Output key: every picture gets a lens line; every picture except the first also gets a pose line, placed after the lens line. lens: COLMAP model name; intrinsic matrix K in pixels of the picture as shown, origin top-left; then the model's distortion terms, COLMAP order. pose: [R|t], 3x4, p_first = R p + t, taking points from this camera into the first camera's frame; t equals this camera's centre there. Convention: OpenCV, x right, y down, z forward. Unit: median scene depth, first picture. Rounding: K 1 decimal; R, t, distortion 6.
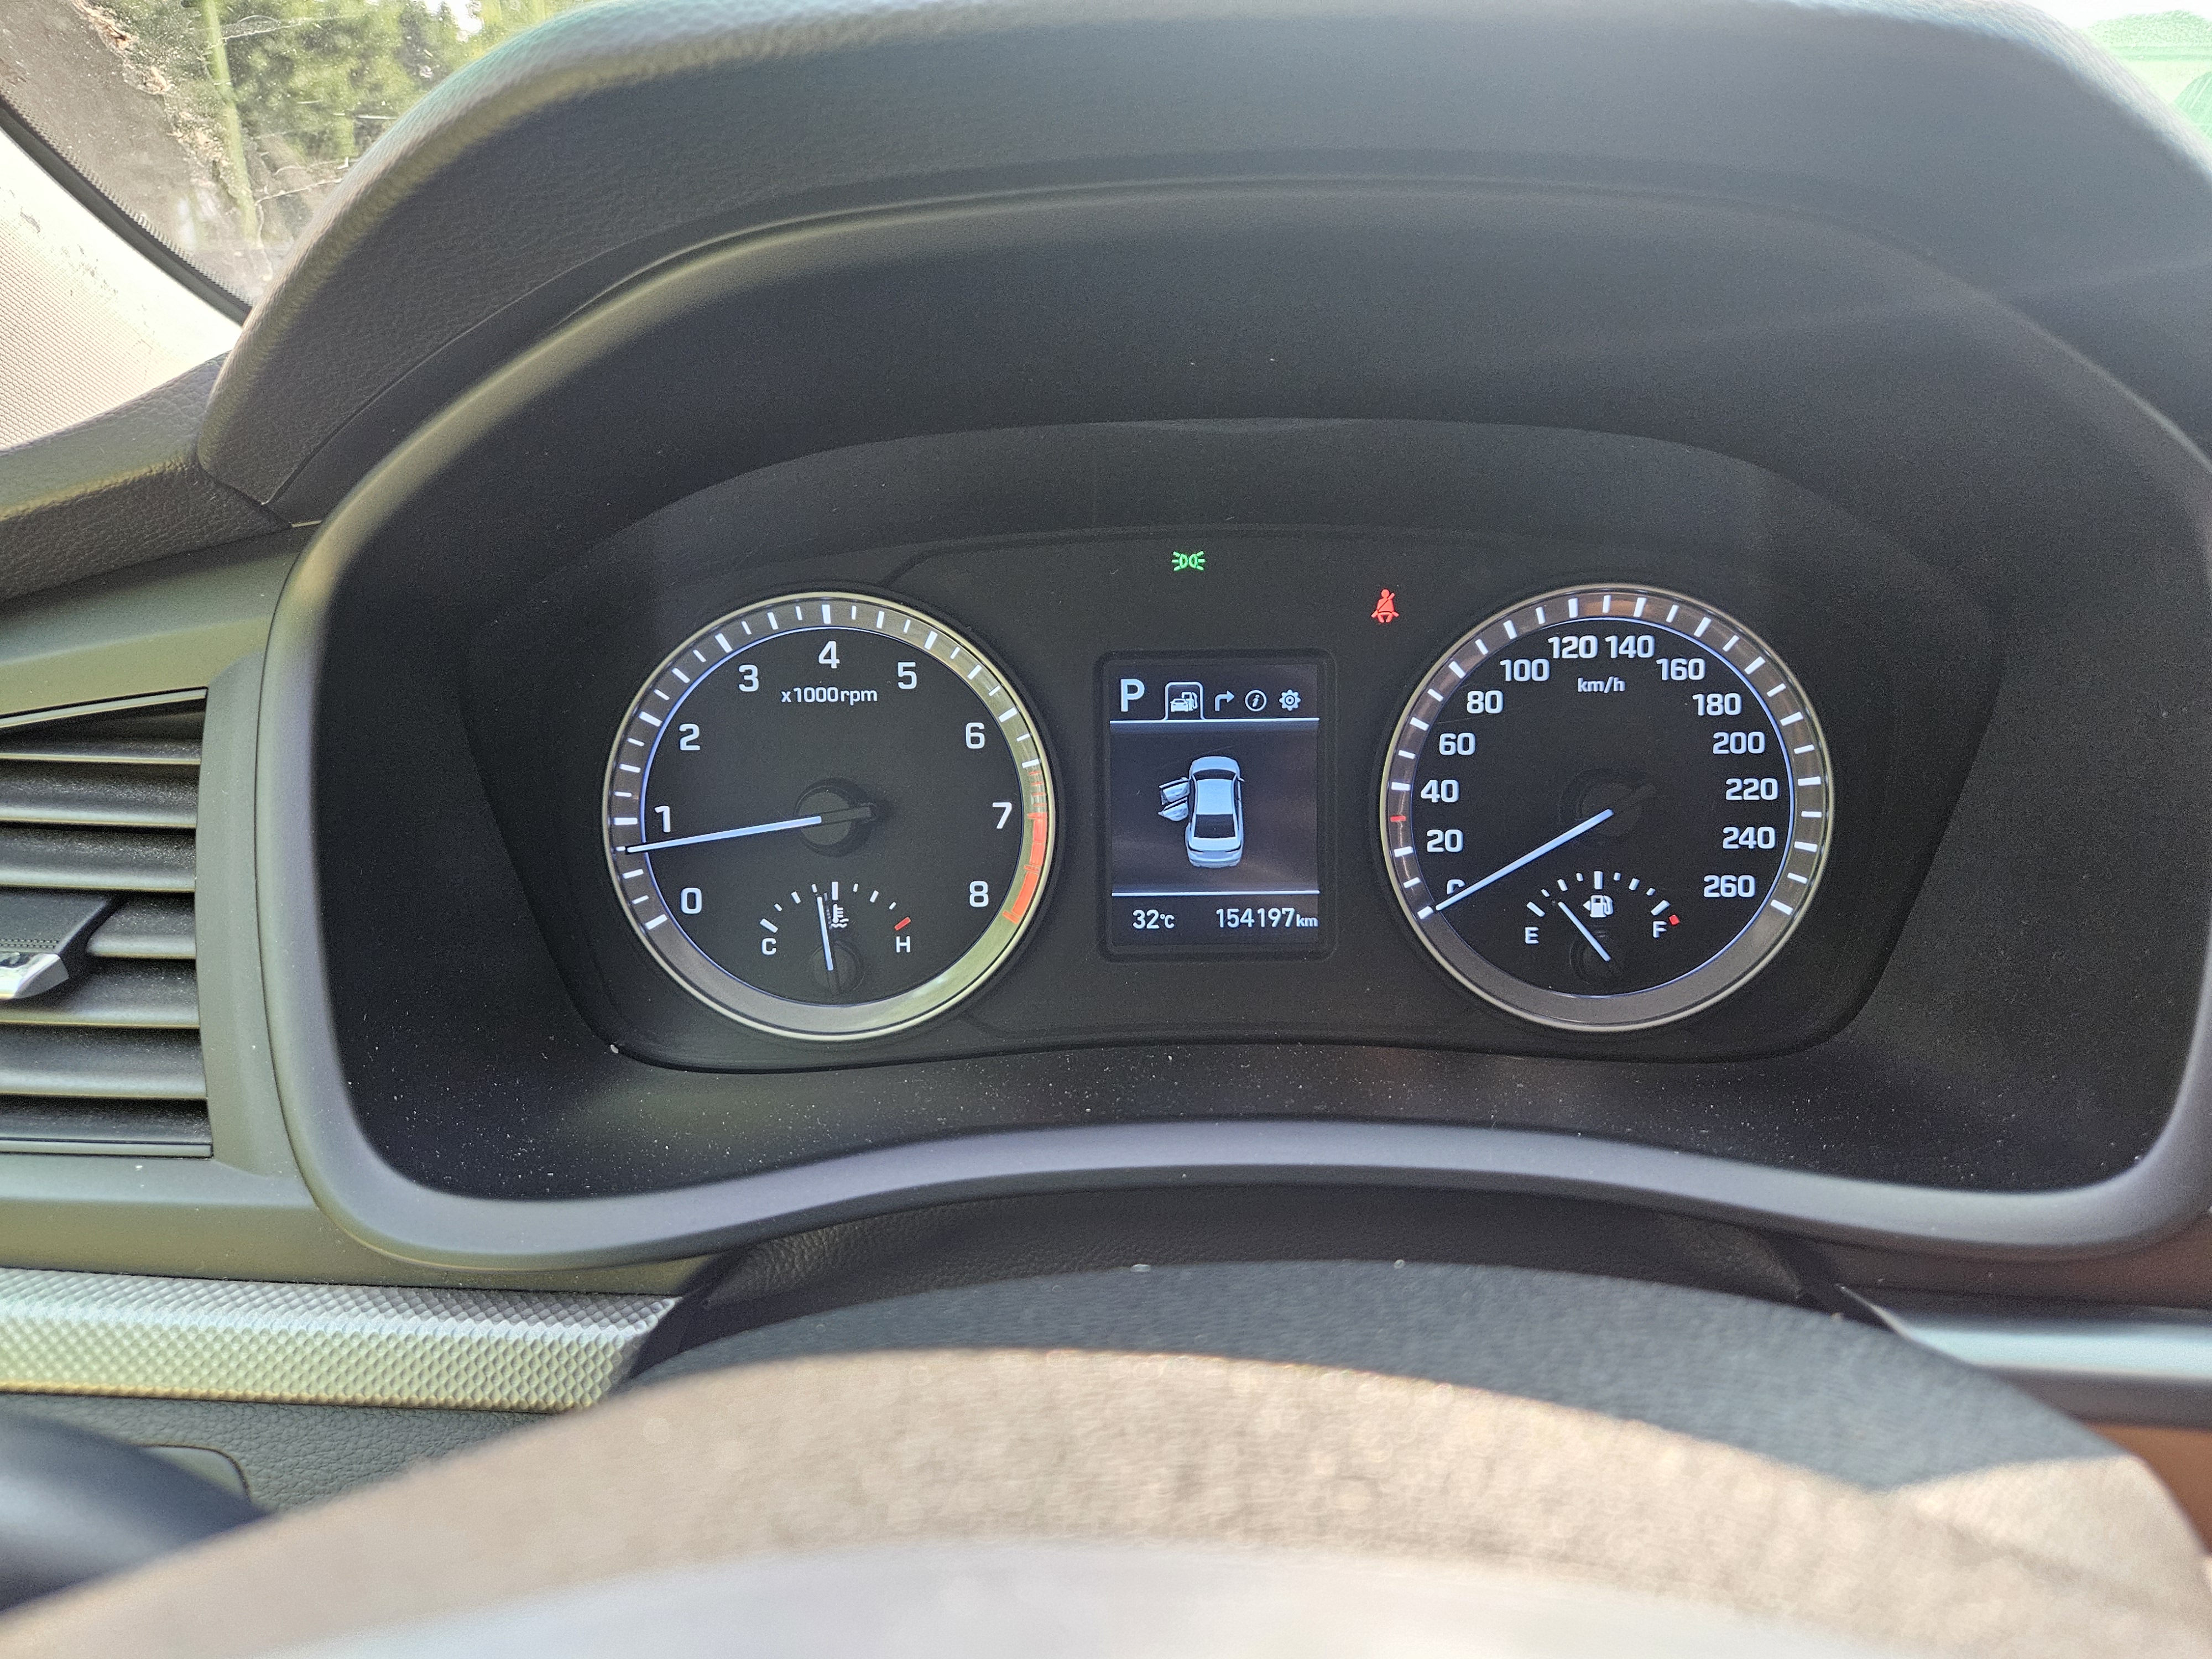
lens RADIAL K [[1484.4, 0, 1110.9], [0, 1484.4, 834.4], [0, 0, 1]] dist [0.070397, -0.060605]
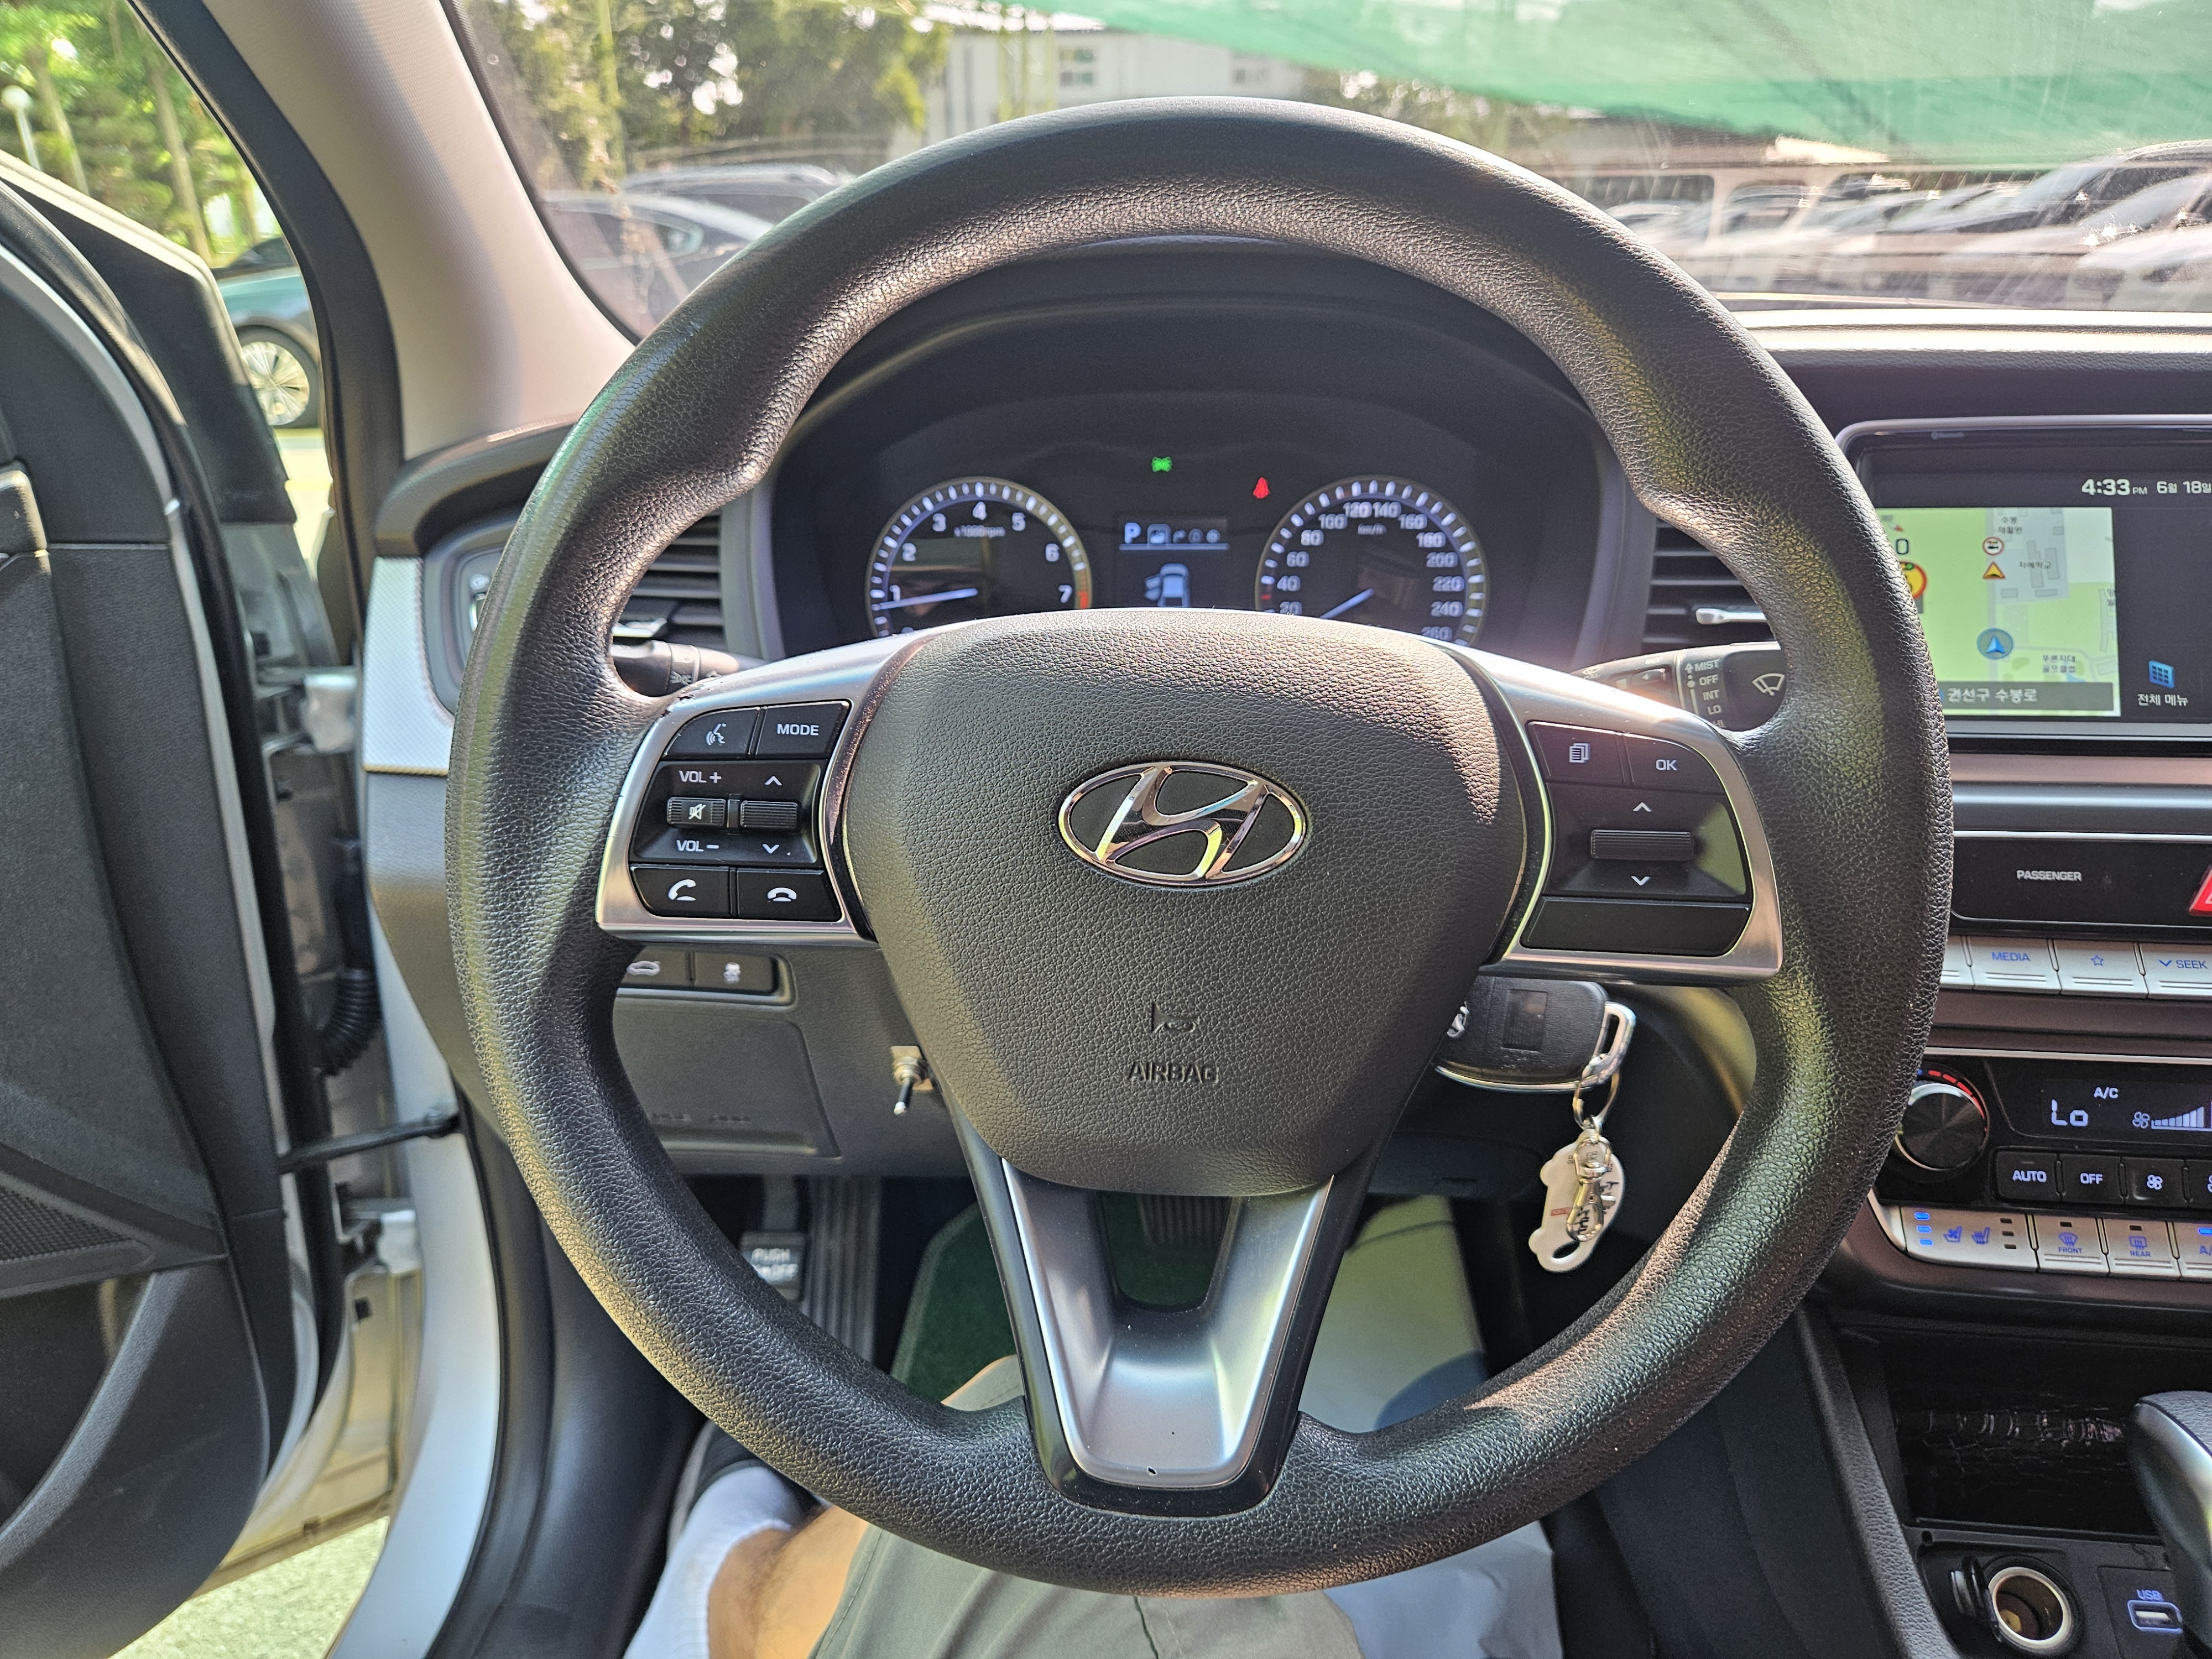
lens RADIAL K [[1503.9, 0, 1086.6], [0, 1503.9, 827.5], [0, 0, 1]] dist [0.064619, -0.066769]
pose [[0.998942, 0.016885, -0.042766, 0.046039], [-0.016769, 0.999855, 0.003070, 0.290816], [0.042811, -0.002350, 0.999080, -0.997568]]
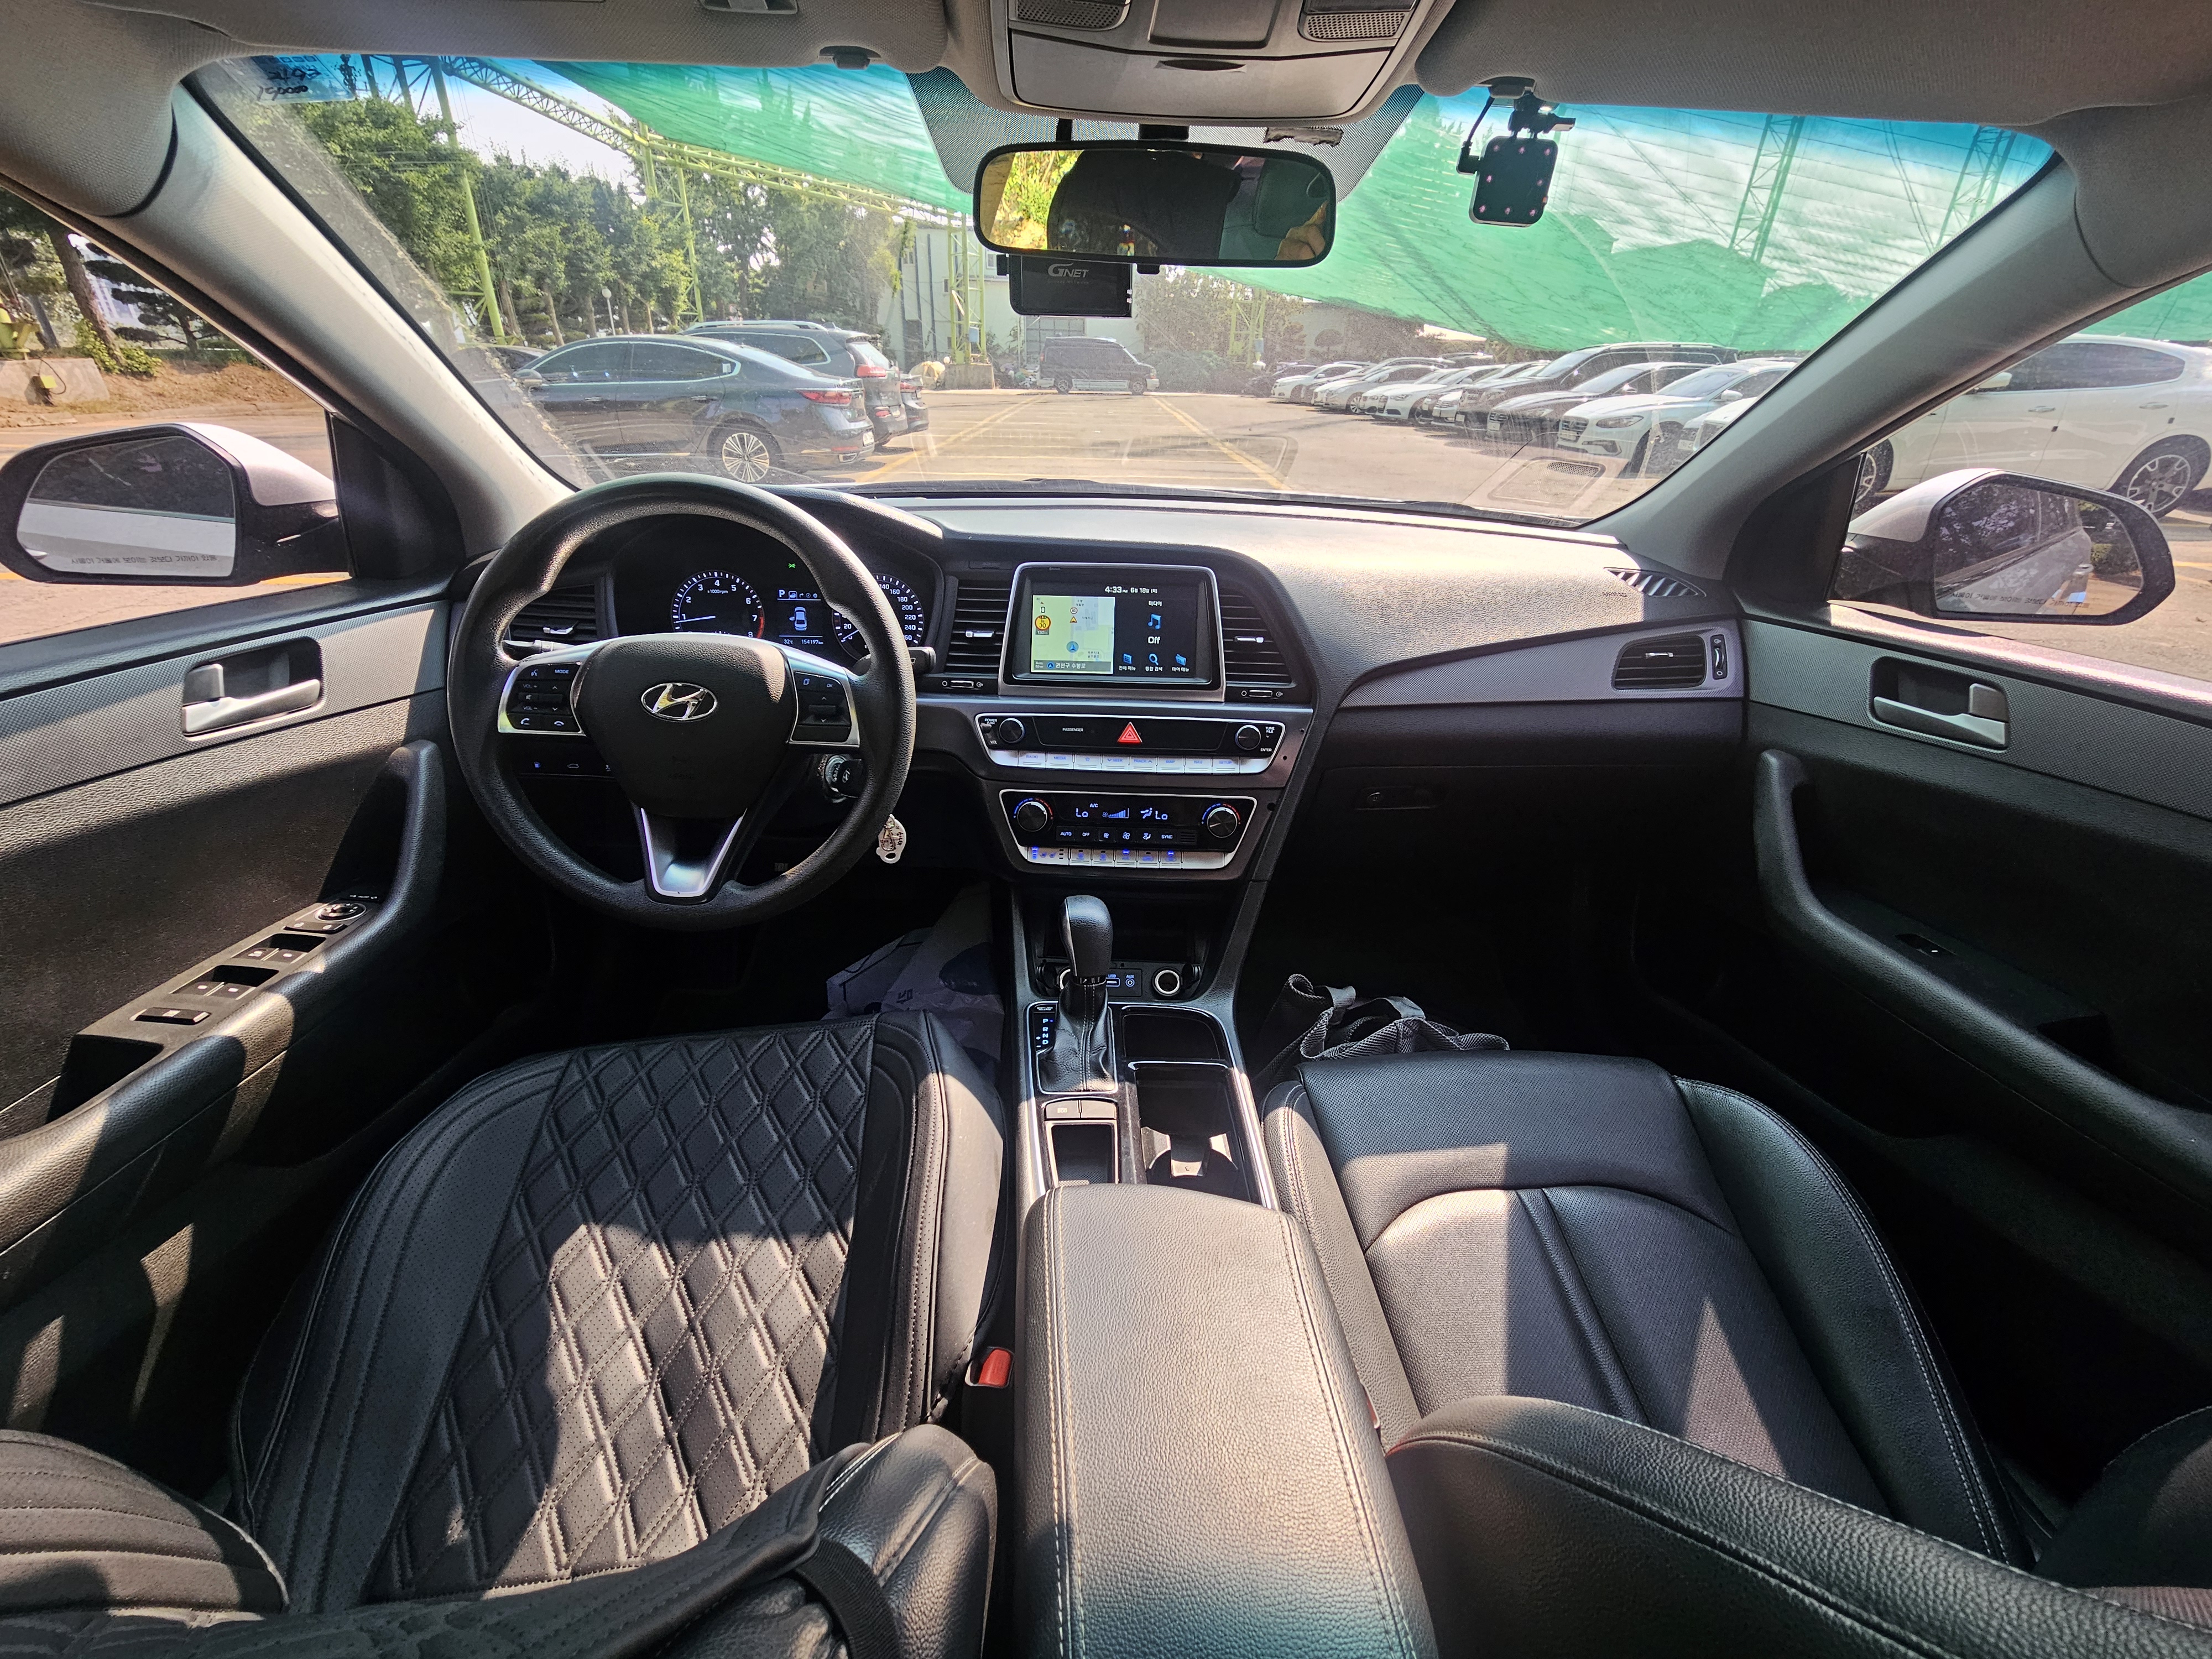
lens RADIAL K [[912.3, 0, 1098.2], [0, 912.3, 830.0], [0, 0, 1]] dist [-0.000652, -0.000505]
pose [[0.998472, 0.016615, 0.052703, 0.901217], [-0.021942, 0.994525, 0.102167, 0.346255], [-0.050717, -0.103168, 0.993370, -2.086441]]
